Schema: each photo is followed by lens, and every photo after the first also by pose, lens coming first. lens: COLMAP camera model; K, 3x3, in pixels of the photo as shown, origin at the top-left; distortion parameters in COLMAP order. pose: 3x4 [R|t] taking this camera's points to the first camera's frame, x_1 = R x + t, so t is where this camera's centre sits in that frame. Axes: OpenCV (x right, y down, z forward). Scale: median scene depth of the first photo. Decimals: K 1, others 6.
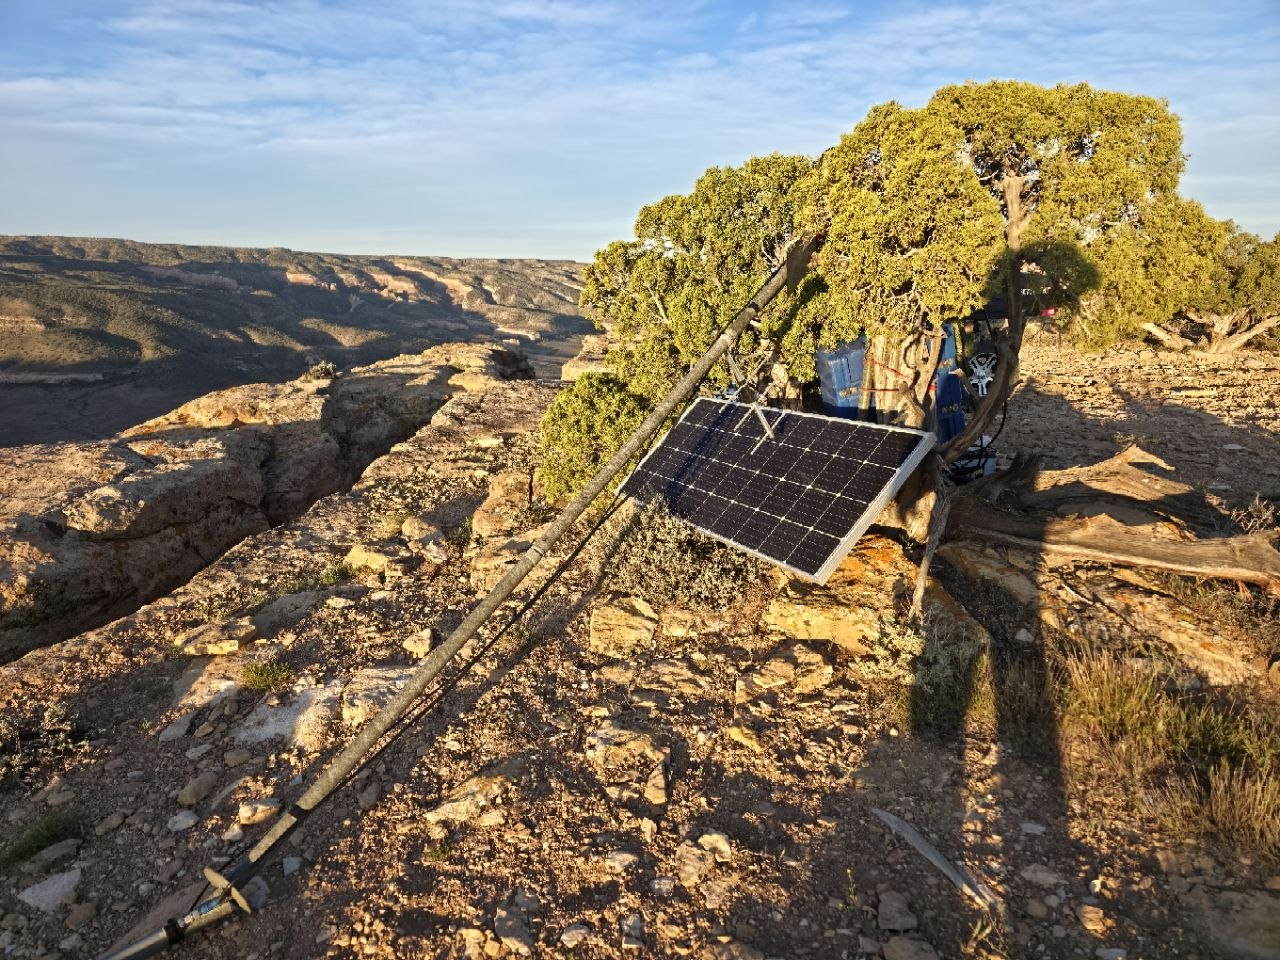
lens RADIAL K [[818.4, 0, 603.0], [0, 818.4, 476.4], [0, 0, 1]] dist [0.086268, -0.075887]
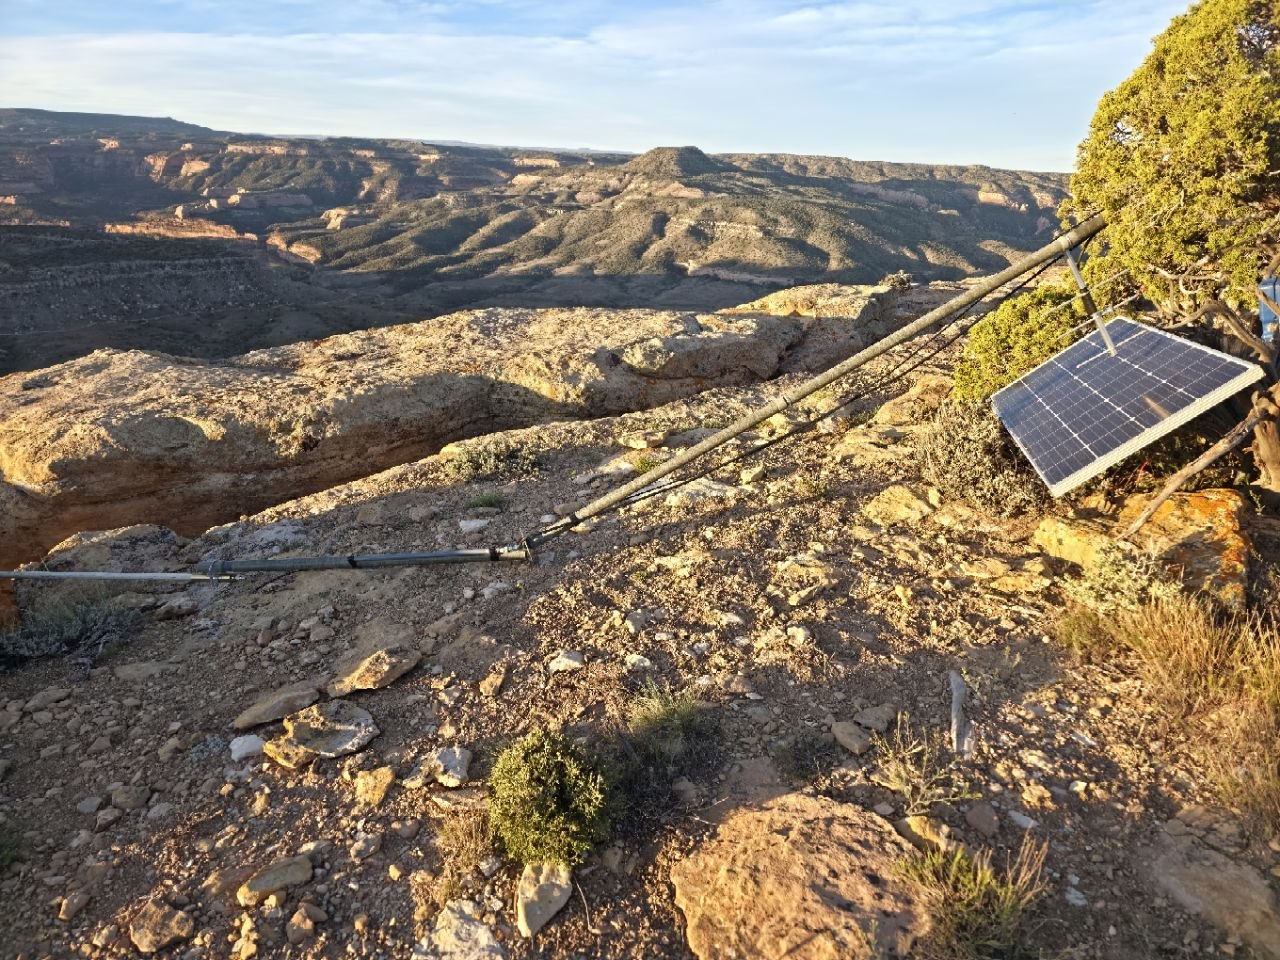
lens RADIAL K [[829.6, 0, 640.6], [0, 829.6, 452.1], [0, 0, 1]] dist [0.085556, -0.077147]
pose [[0.748229, 0.231048, -0.621909, 0.415516], [-0.193744, 0.972633, 0.128251, 0.038778], [0.634521, 0.024531, 0.772516, -0.073665]]
